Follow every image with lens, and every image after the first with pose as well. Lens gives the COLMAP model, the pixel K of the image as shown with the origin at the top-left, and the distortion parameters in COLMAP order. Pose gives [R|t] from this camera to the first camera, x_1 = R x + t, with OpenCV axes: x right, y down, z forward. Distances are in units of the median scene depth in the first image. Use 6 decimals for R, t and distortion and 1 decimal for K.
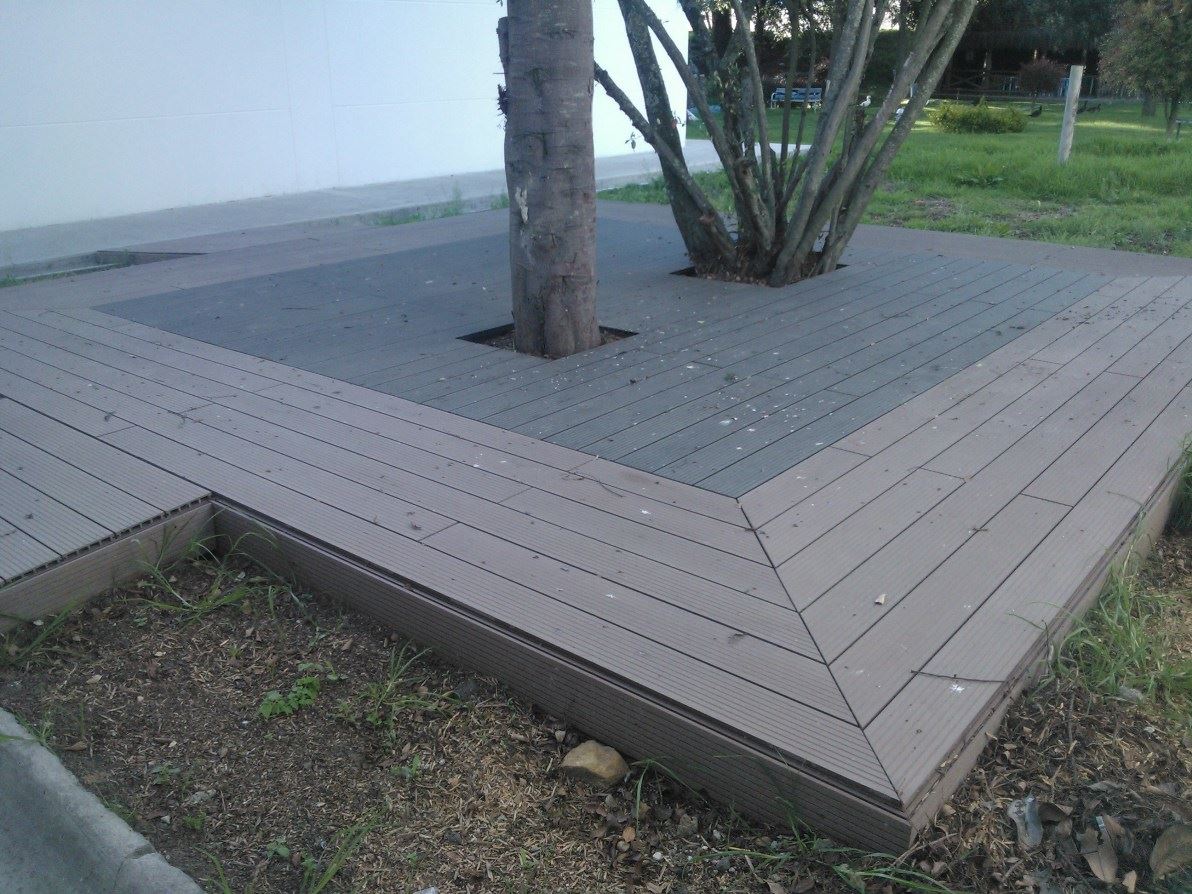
lens RADIAL K [[1022.1, 0, 590.5], [0, 1022.1, 454.0], [0, 0, 1]] dist [0.042434, -0.155372]
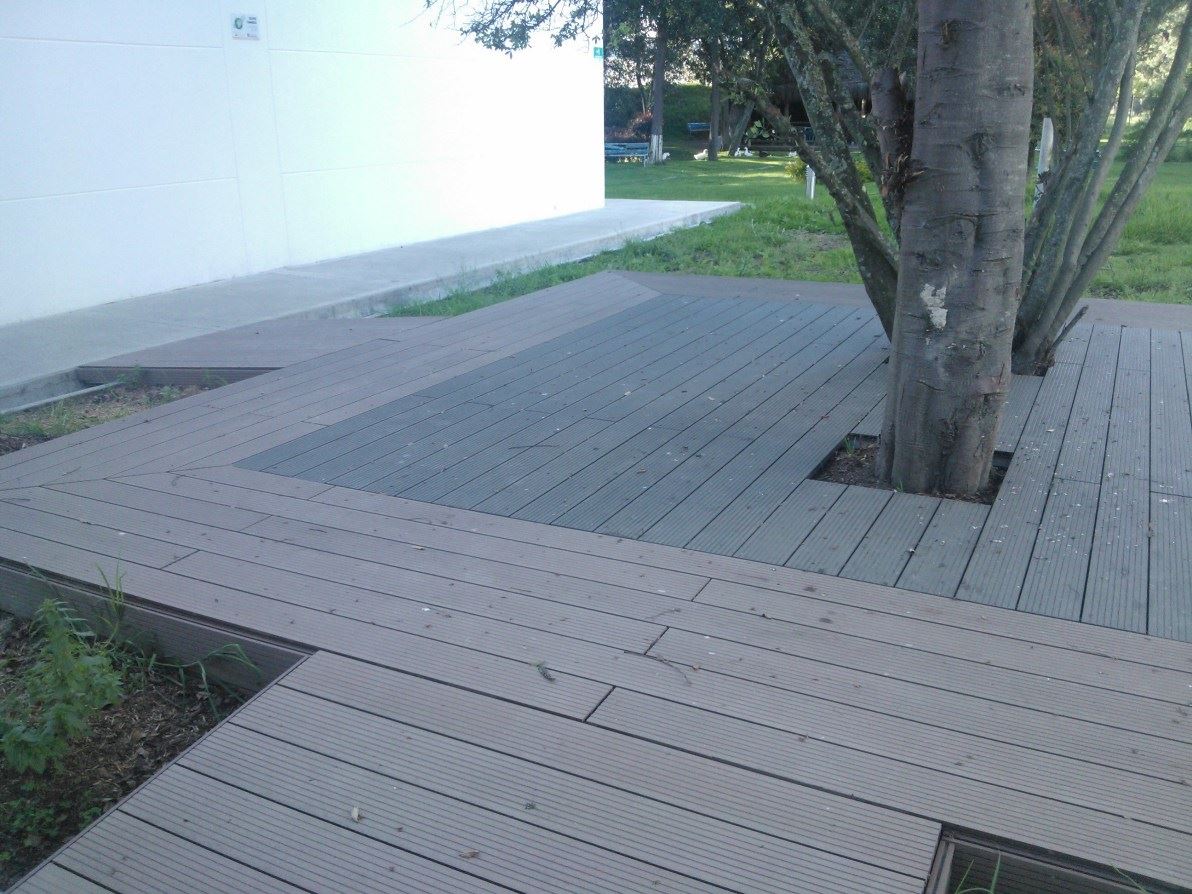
lens RADIAL K [[1022.1, 0, 592.6], [0, 1022.1, 452.2], [0, 0, 1]] dist [0.042434, -0.155372]
pose [[0.976317, -0.075404, 0.202780, -0.498506], [0.085470, 0.995483, -0.041336, -0.129097], [-0.198748, 0.057688, 0.978351, 0.316078]]
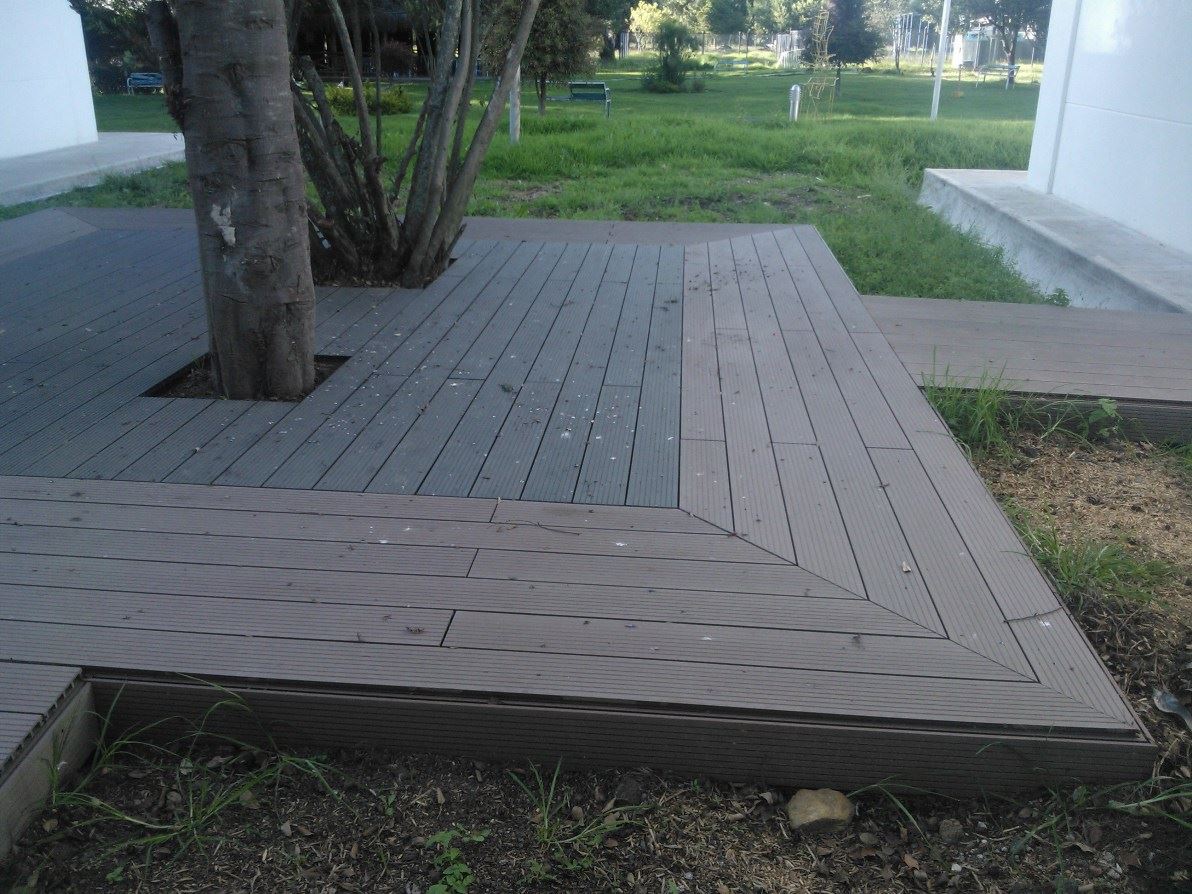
lens RADIAL K [[1022.1, 0, 593.5], [0, 1022.1, 446.0], [0, 0, 1]] dist [0.042434, -0.155372]
pose [[0.818541, -0.193935, 0.540721, -0.316885], [0.188600, 0.979839, 0.065927, -0.068187], [-0.542605, 0.048016, 0.838615, 0.152960]]
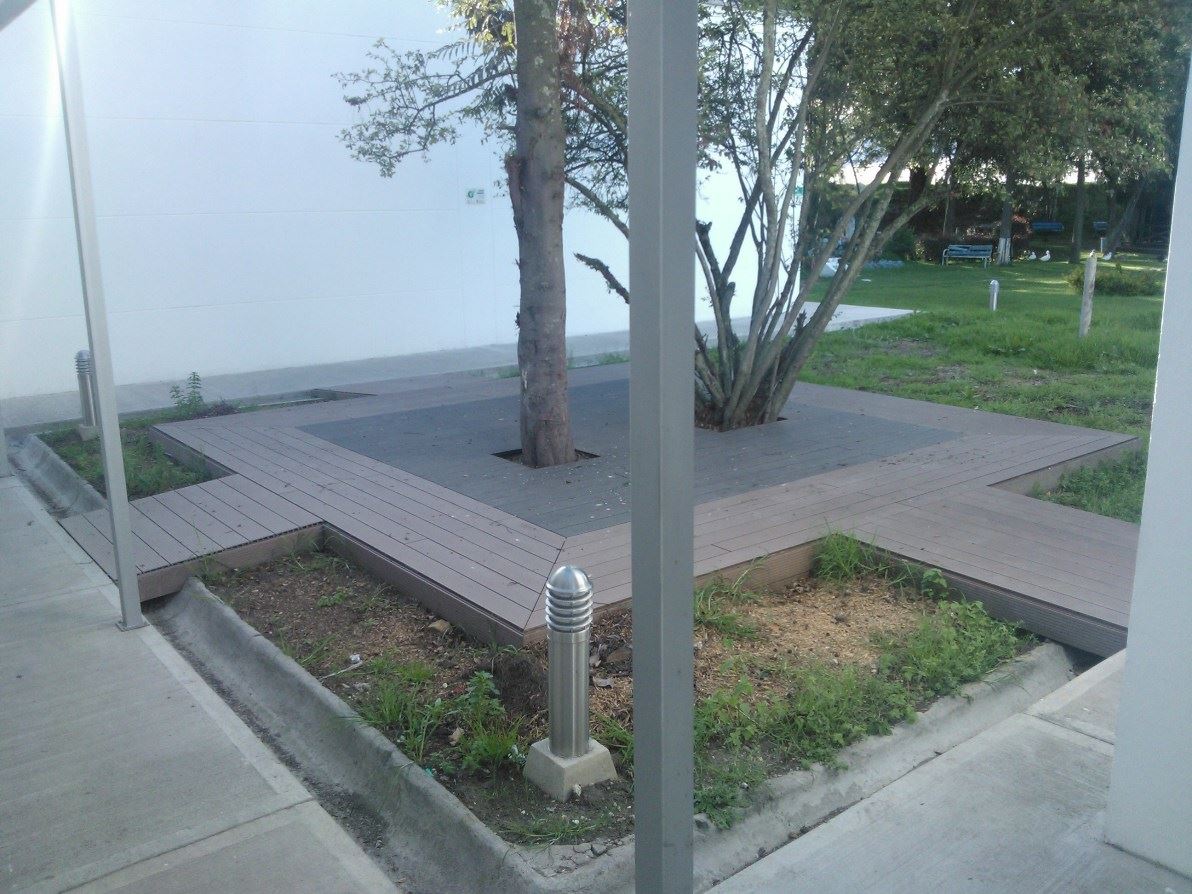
lens RADIAL K [[1022.1, 0, 595.9], [0, 1022.1, 449.7], [0, 0, 1]] dist [0.042434, -0.155372]
pose [[0.978327, 0.043928, -0.202354, 0.420995], [-0.070025, 0.989850, -0.123670, 0.083136], [0.194867, 0.135160, 0.971472, -0.664877]]
